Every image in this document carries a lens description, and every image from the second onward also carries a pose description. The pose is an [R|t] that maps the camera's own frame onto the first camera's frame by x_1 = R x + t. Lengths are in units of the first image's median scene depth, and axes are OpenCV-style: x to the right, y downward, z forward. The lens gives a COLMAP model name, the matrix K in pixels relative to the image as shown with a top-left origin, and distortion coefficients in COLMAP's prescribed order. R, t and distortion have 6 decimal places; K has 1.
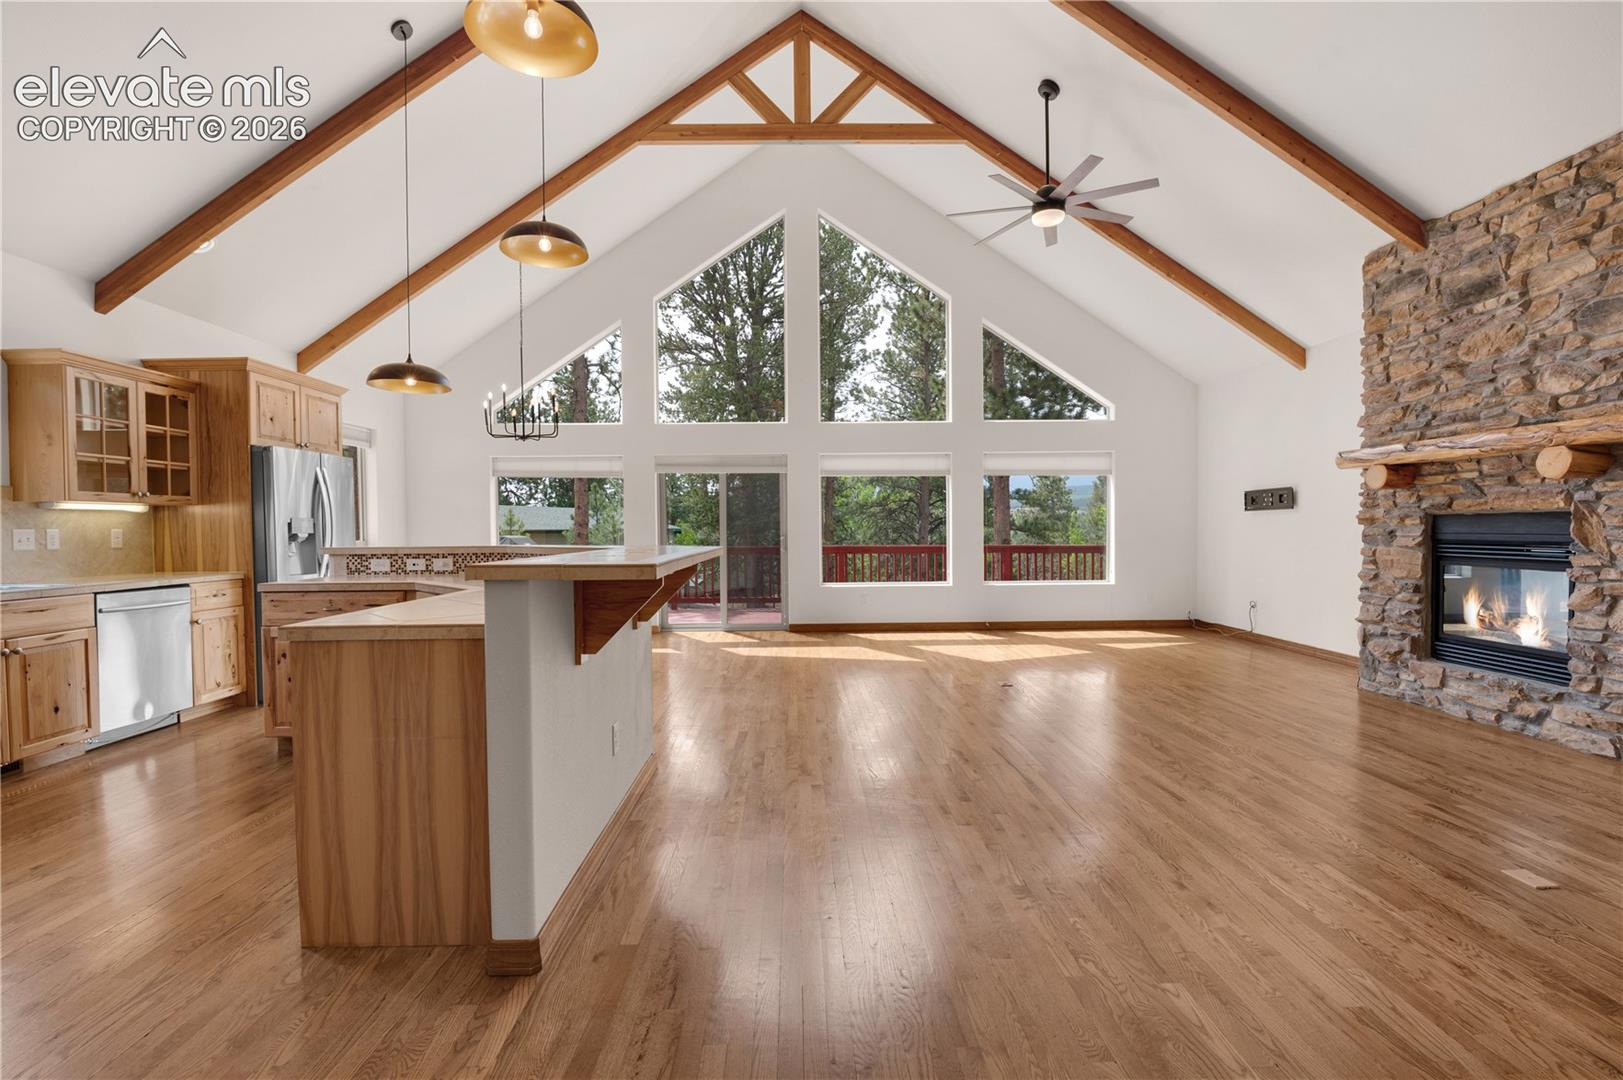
lens RADIAL K [[700.3, 0, 801.1], [0, 700.3, 541.8], [0, 0, 1]] dist [0.001816, -0.007165]
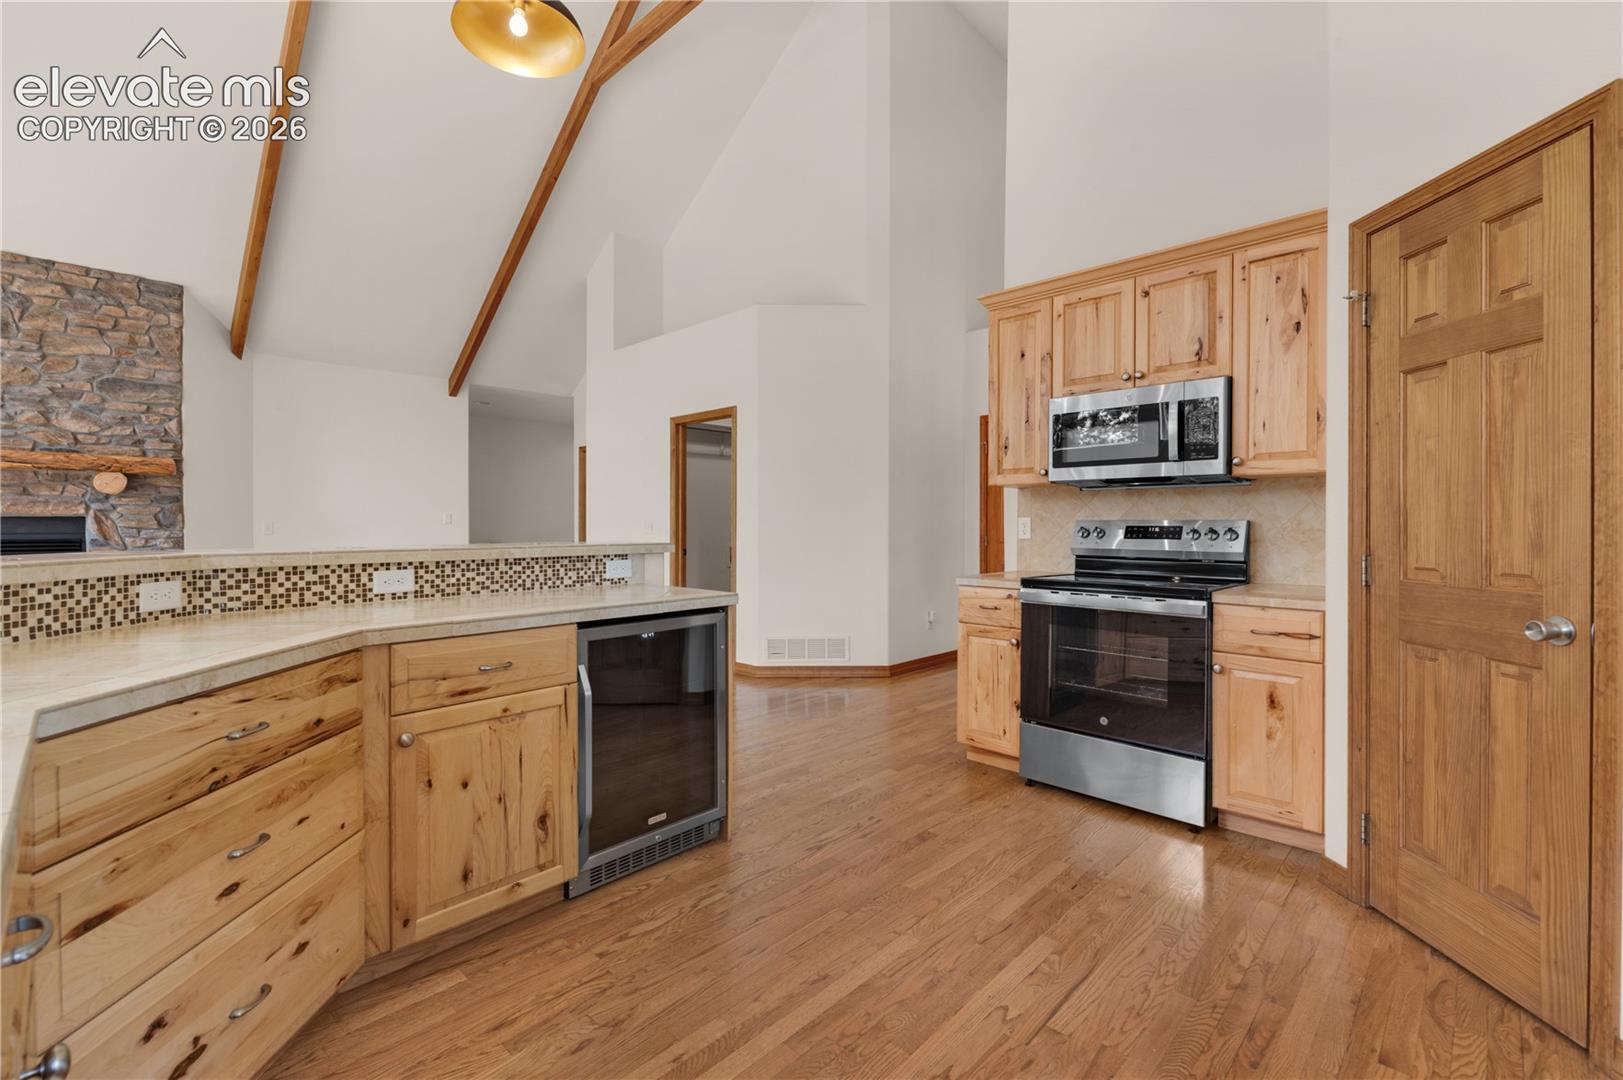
lens RADIAL K [[700.3, 0, 819.5], [0, 700.3, 526.8], [0, 0, 1]] dist [0.001816, -0.007165]
pose [[-0.723772, 0.007267, 0.690001, -0.750359], [0.020866, 0.999718, 0.011358, -0.006361], [-0.689724, 0.022618, -0.723719, 0.784889]]
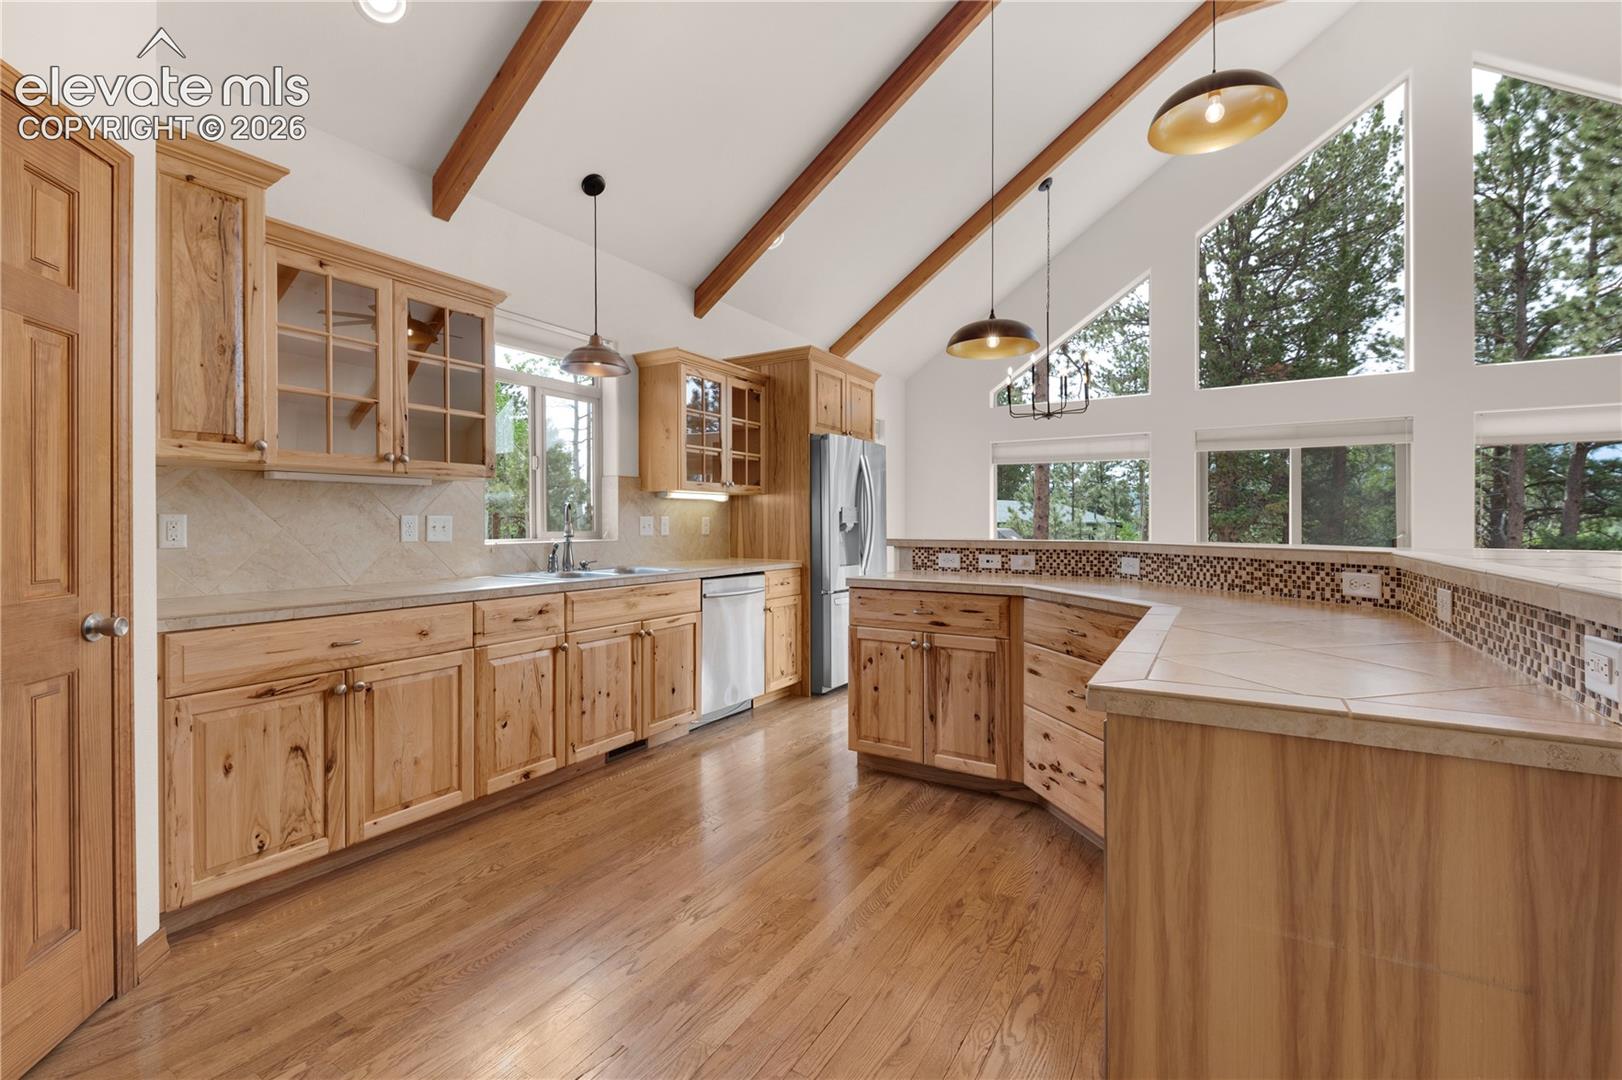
lens RADIAL K [[699.9, 0, 804.7], [0, 699.9, 523.8], [0, 0, 1]] dist [0.001816, -0.007165]
pose [[0.843501, 0.009194, -0.537048, -0.268853], [-0.018260, 0.999766, -0.011564, 0.001265], [0.536816, 0.019561, 0.843472, 0.167463]]
